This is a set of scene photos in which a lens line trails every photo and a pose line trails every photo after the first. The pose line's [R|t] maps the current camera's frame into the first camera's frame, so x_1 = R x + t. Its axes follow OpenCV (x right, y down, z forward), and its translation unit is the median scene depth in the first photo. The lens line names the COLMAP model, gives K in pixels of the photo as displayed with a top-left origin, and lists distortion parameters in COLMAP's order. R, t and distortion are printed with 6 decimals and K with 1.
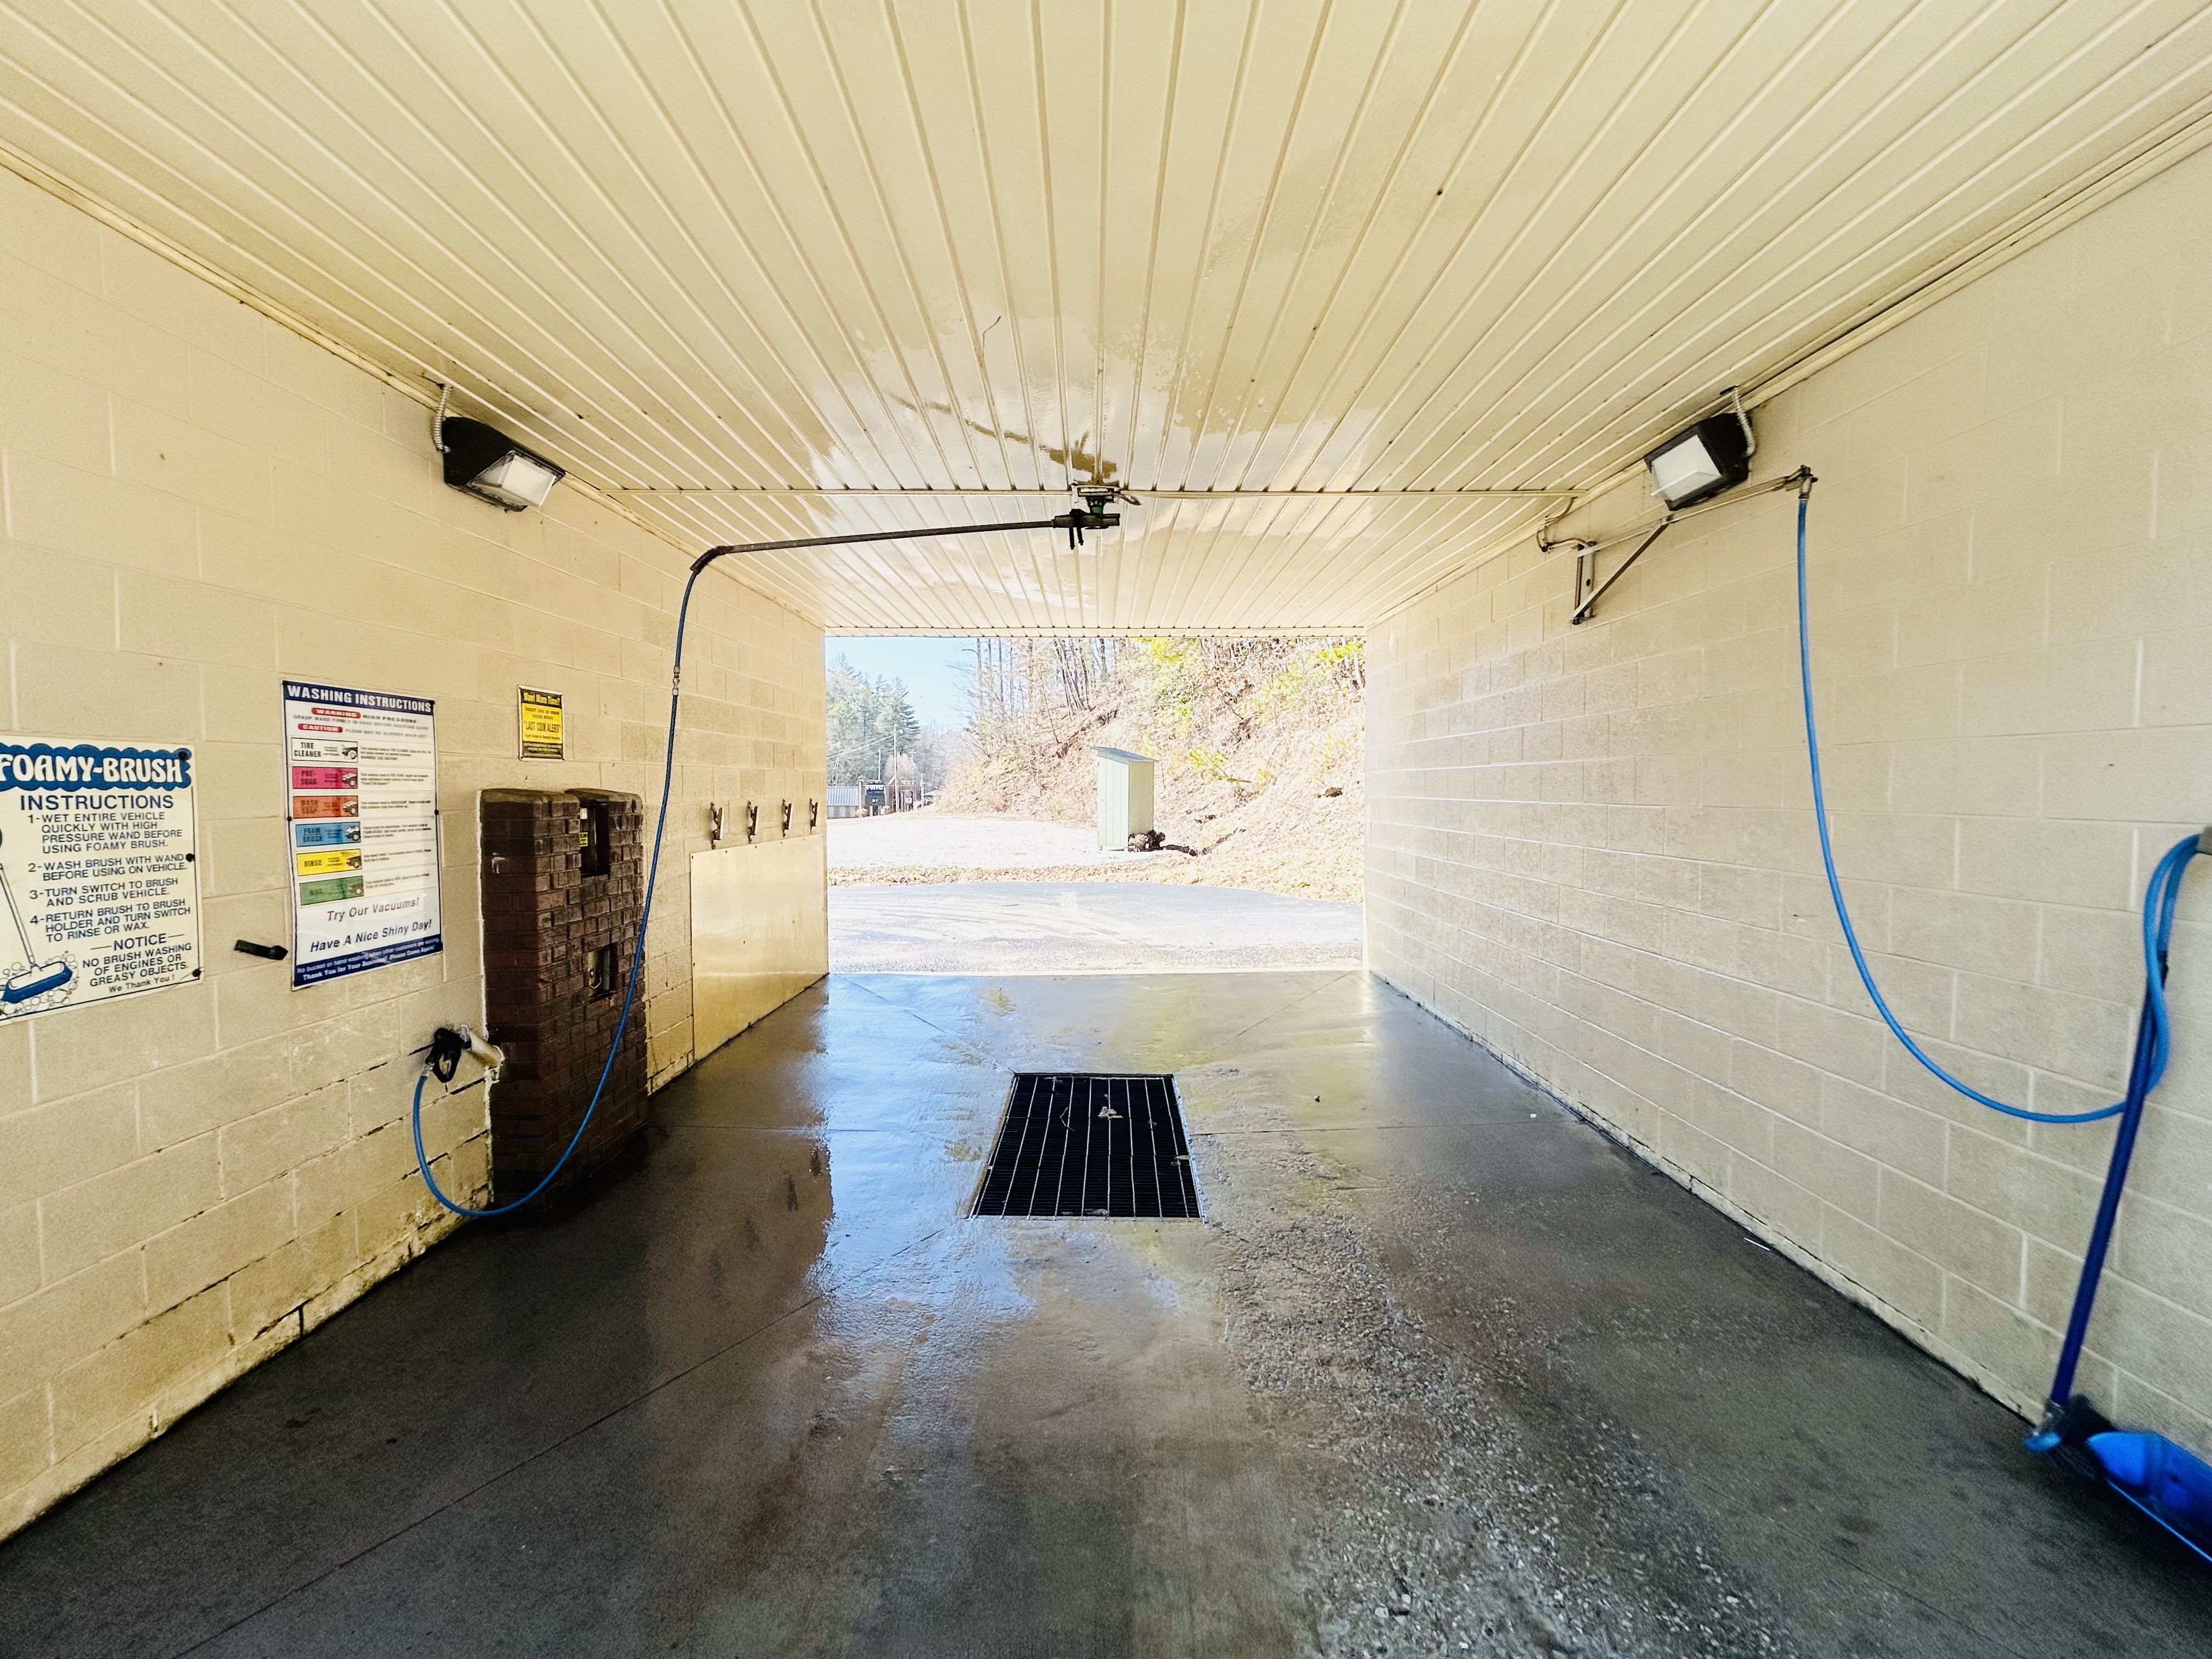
lens RADIAL K [[908.6, 0, 1112.3], [0, 908.6, 823.9], [0, 0, 1]] dist [-0.004625, 0.000264]
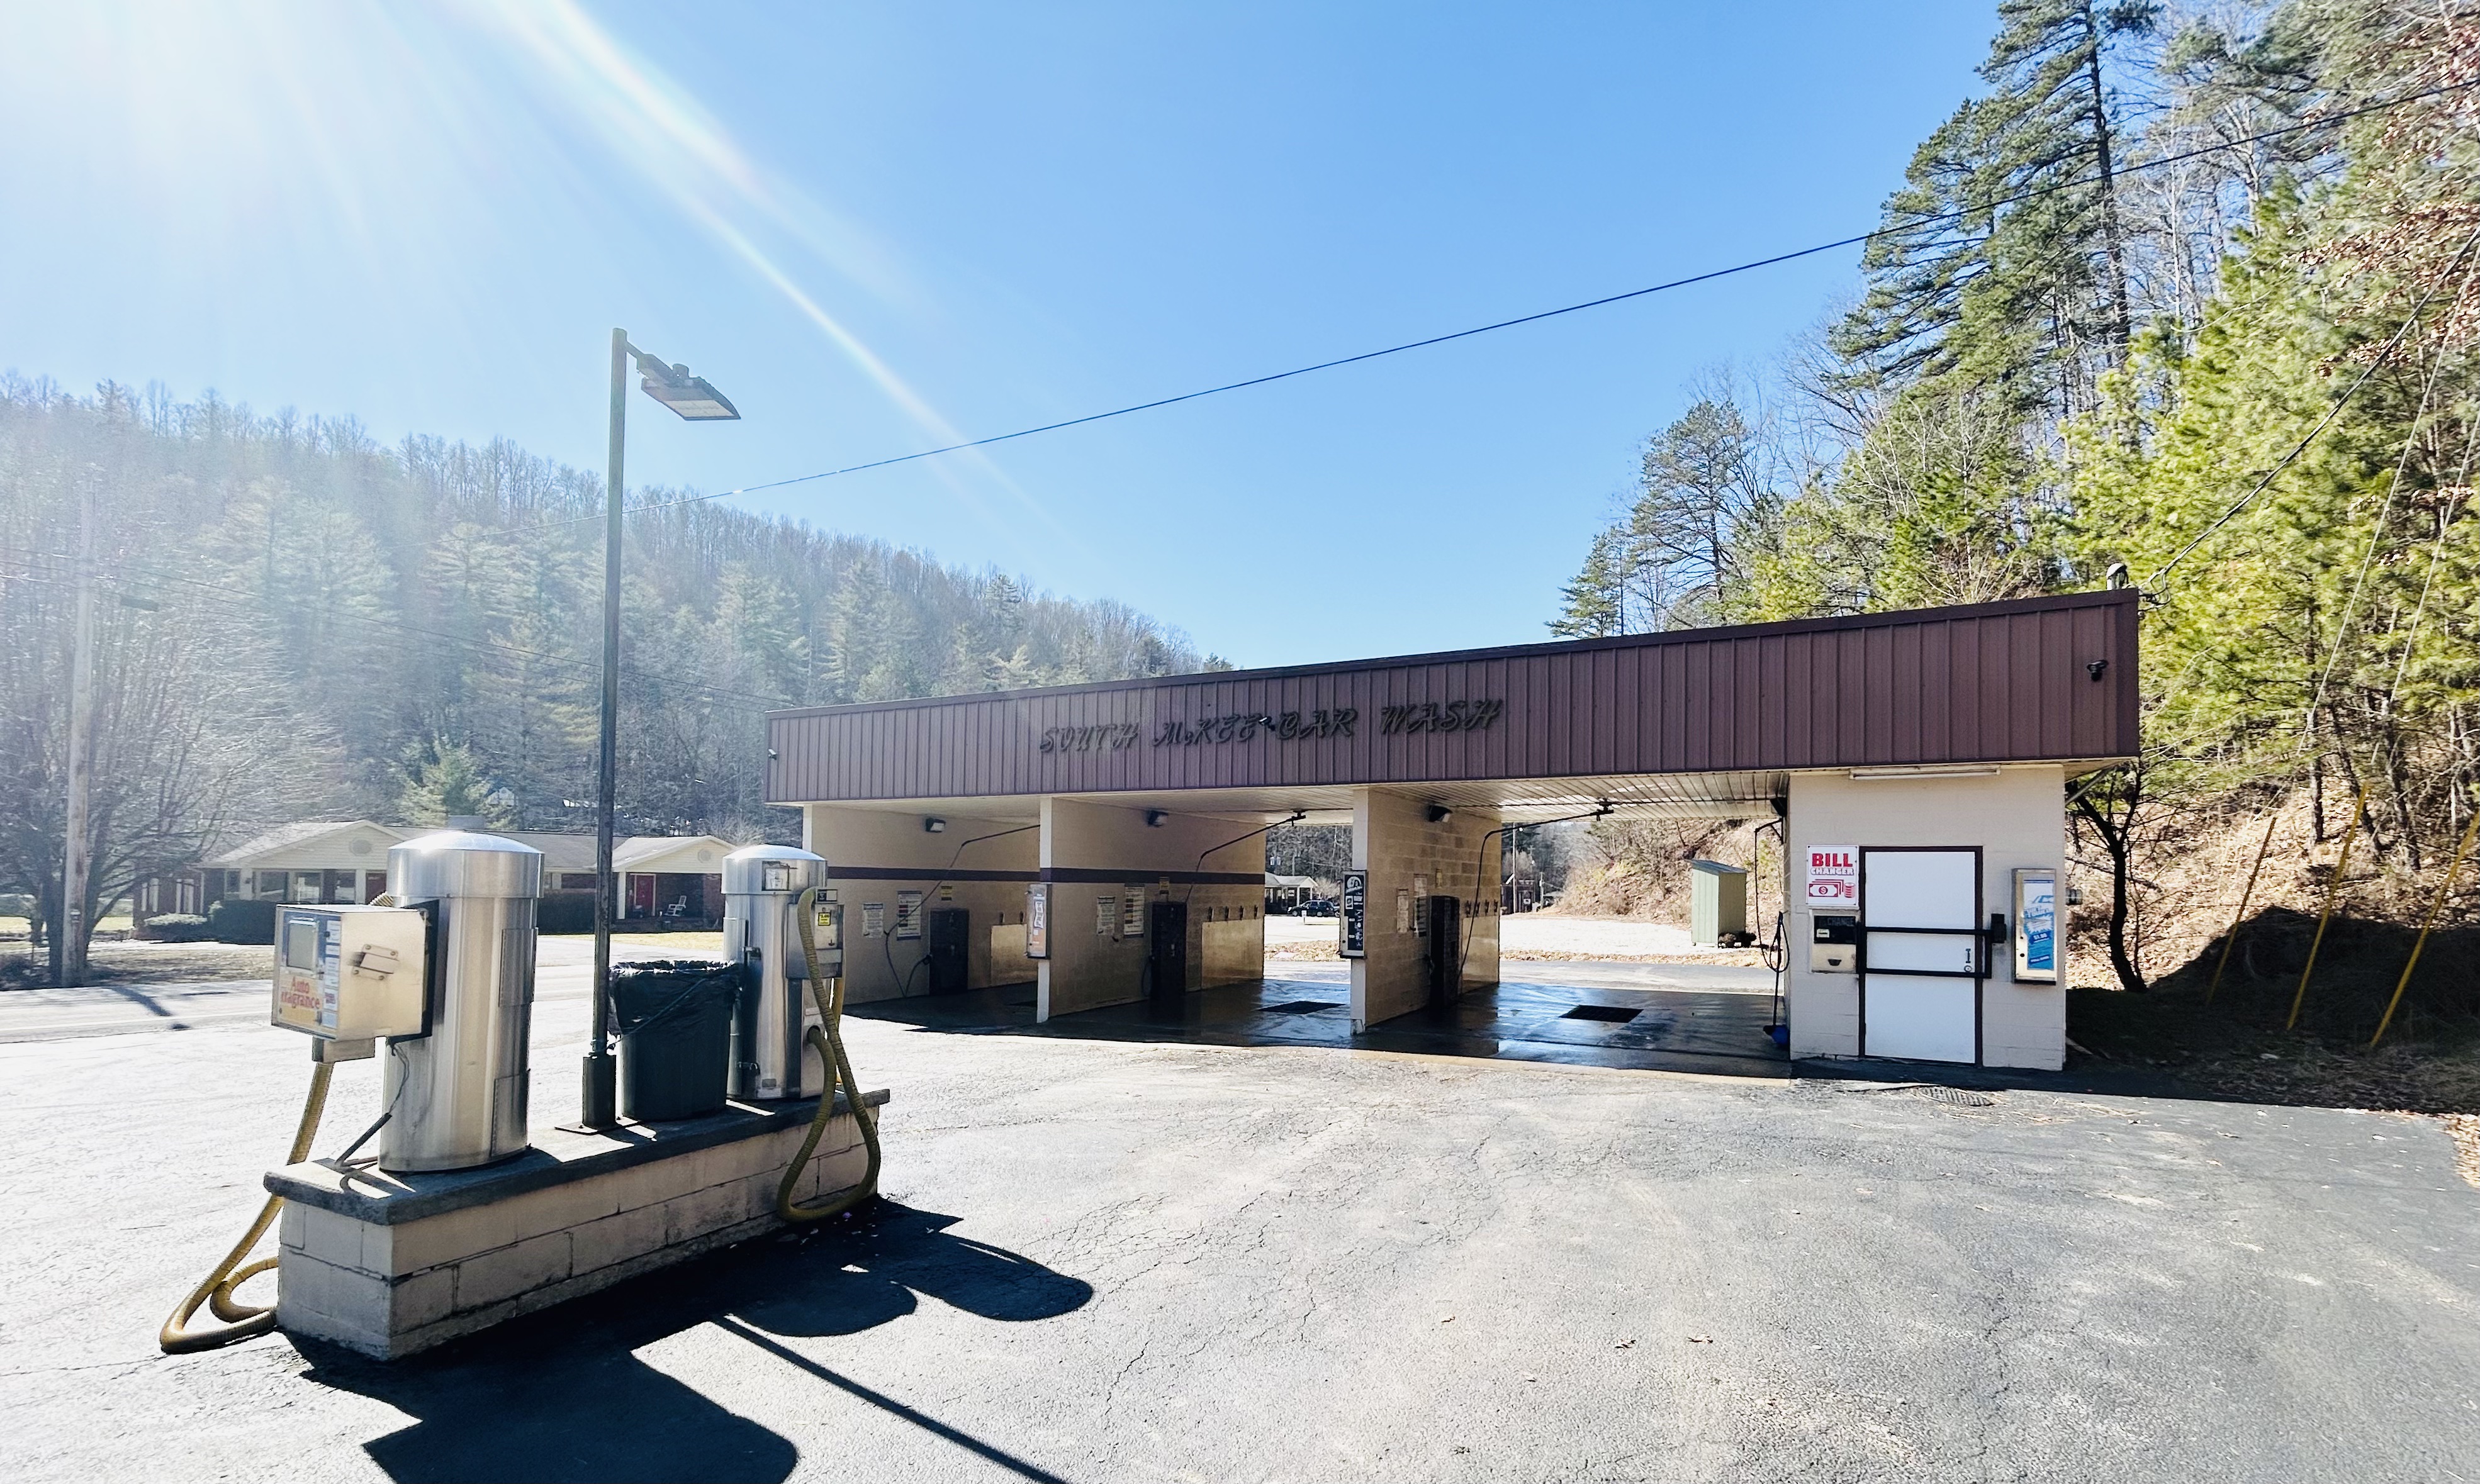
lens RADIAL K [[1007.5, 0, 1242.5], [0, 1007.5, 860.2], [0, 0, 1]] dist [0.000947, 0.000014]
pose [[0.880067, -0.001053, -0.474848, 0.097257], [-0.030334, 0.997830, -0.058434, 0.012508], [0.473880, 0.065830, 0.878126, -0.480742]]
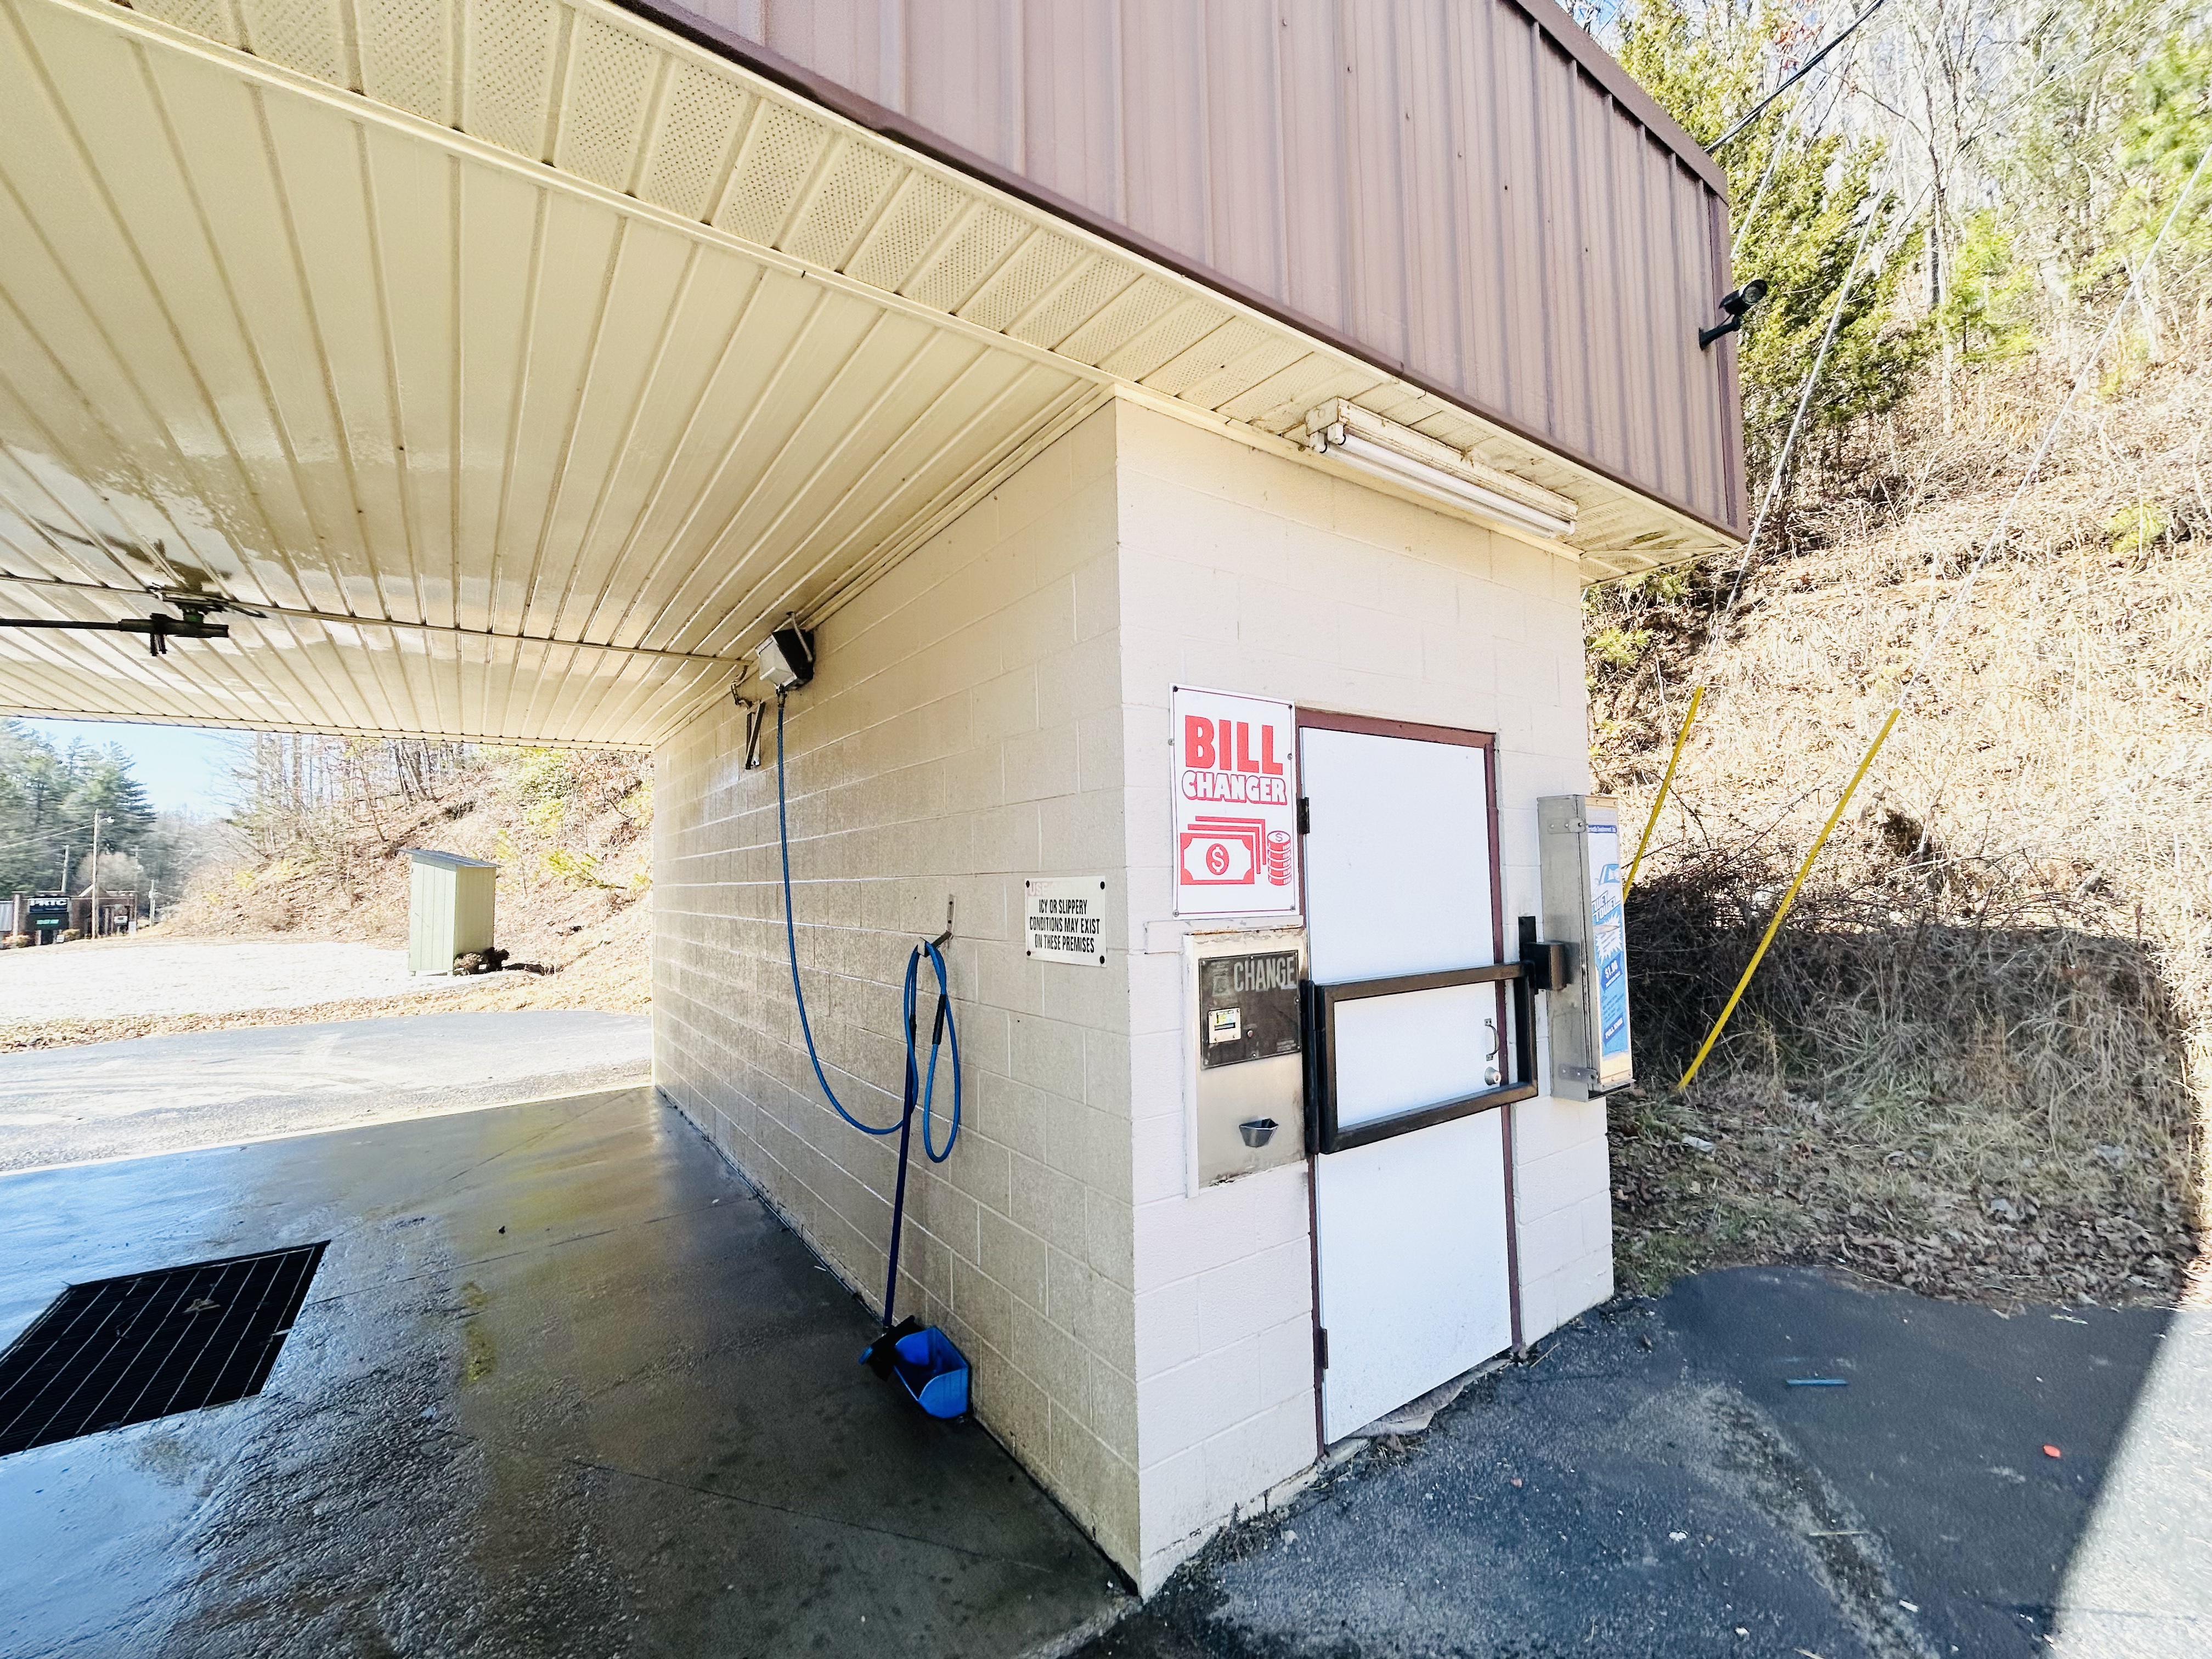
lens RADIAL K [[908.6, 0, 1129.7], [0, 908.6, 826.4], [0, 0, 1]] dist [-0.004625, 0.000264]
pose [[0.816999, 0.018227, 0.576351, 0.042835], [0.042657, 0.994851, -0.091929, -0.002636], [-0.575059, 0.099691, 0.812015, -0.047324]]
